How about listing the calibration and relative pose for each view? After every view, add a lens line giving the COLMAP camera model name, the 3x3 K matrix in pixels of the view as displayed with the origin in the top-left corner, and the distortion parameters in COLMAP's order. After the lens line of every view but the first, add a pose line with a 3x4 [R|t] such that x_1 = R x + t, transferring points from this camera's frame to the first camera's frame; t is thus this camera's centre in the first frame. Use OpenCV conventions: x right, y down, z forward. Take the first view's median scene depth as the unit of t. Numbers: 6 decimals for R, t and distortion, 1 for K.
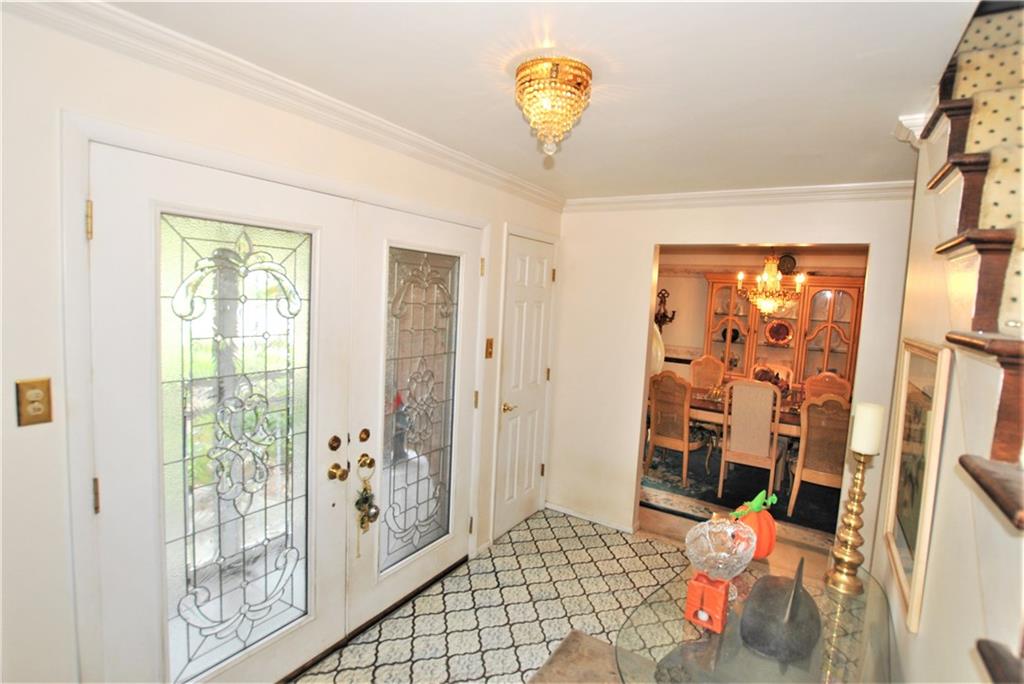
lens RADIAL K [[468.4, 0, 511.4], [0, 468.4, 339.7], [0, 0, 1]] dist [-0.036328, 0.001864]
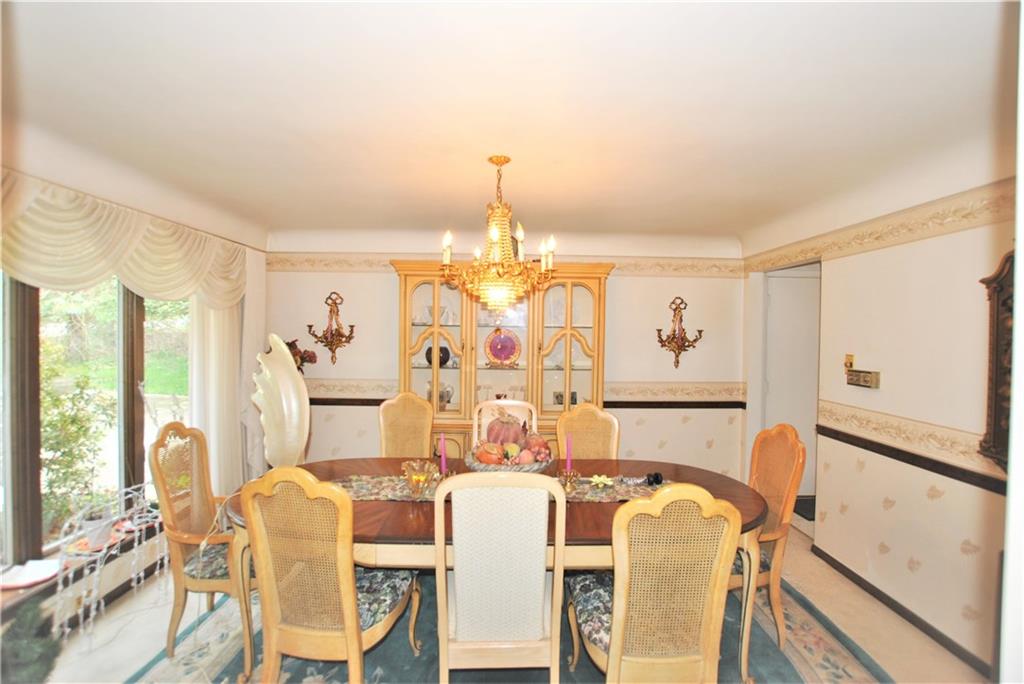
lens RADIAL K [[468.4, 0, 513.4], [0, 468.4, 342.2], [0, 0, 1]] dist [-0.036328, 0.001864]
pose [[0.824965, -0.047978, 0.563144, 0.197870], [0.082995, 0.995873, -0.036736, 0.002956], [-0.559057, 0.077044, 0.825542, 0.413181]]
